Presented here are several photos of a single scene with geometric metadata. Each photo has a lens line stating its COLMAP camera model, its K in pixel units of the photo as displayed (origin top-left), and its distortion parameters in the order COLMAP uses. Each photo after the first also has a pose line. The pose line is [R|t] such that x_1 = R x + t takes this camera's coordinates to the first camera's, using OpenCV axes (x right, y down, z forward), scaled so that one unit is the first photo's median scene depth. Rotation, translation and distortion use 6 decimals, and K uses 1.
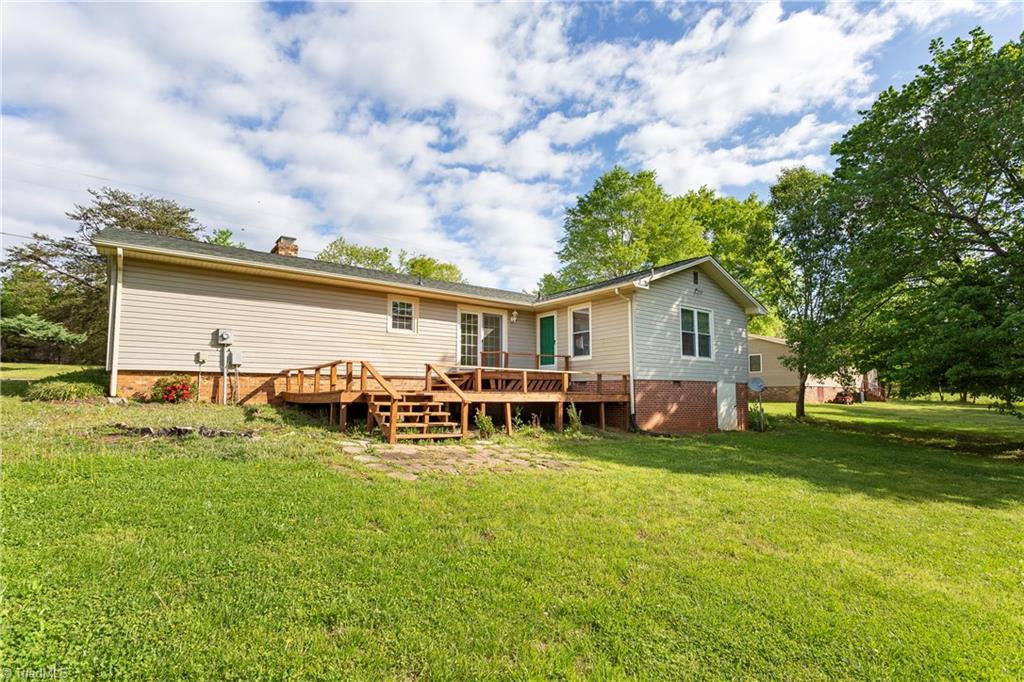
lens RADIAL K [[502.7, 0, 511.8], [0, 502.7, 336.5], [0, 0, 1]] dist [-0.052701, 0.033645]
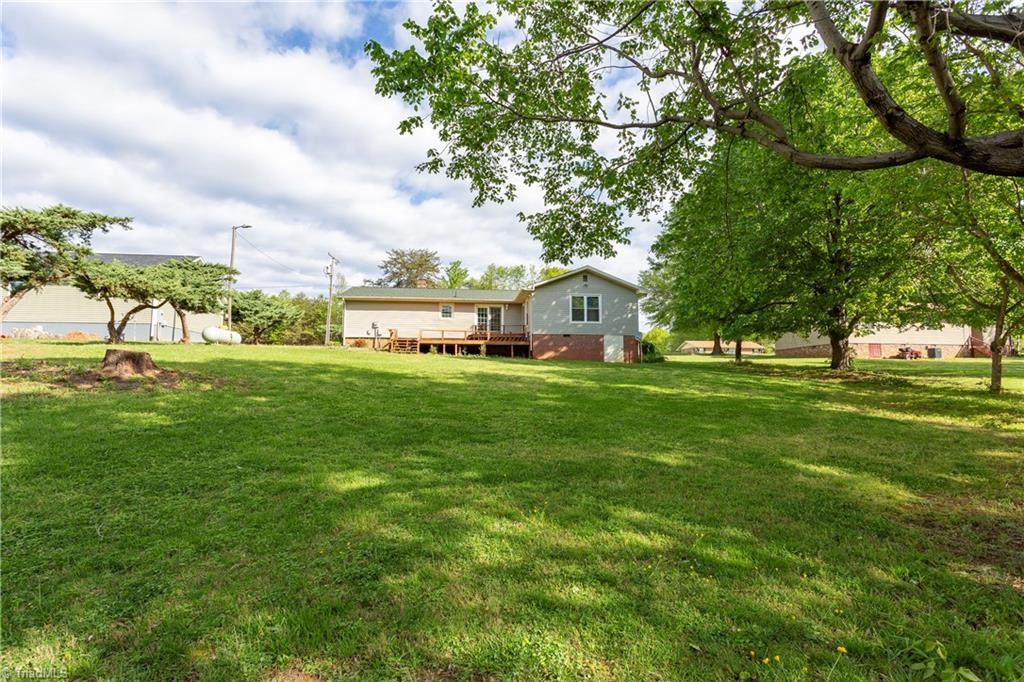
lens RADIAL K [[502.7, 0, 511.8], [0, 502.7, 336.5], [0, 0, 1]] dist [-0.052701, 0.033645]
pose [[0.843003, -0.047347, -0.535821, 1.133226], [0.058864, 0.998256, 0.004401, 0.071374], [0.534679, -0.035250, 0.844320, -0.700052]]
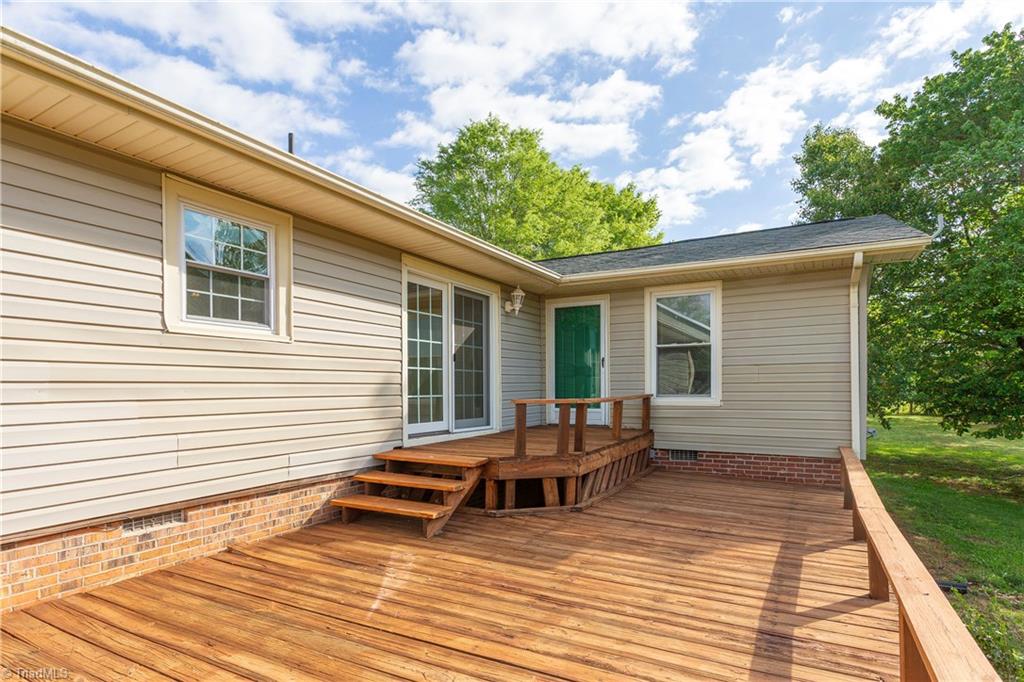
lens RADIAL K [[488.2, 0, 550.2], [0, 488.2, 376.7], [0, 0, 1]] dist [-0.047670, 0.029576]
pose [[0.875712, -0.005404, 0.482804, -0.179039], [-0.042666, 0.995159, 0.088528, -0.013459], [-0.480945, -0.098125, 0.871242, 0.633597]]
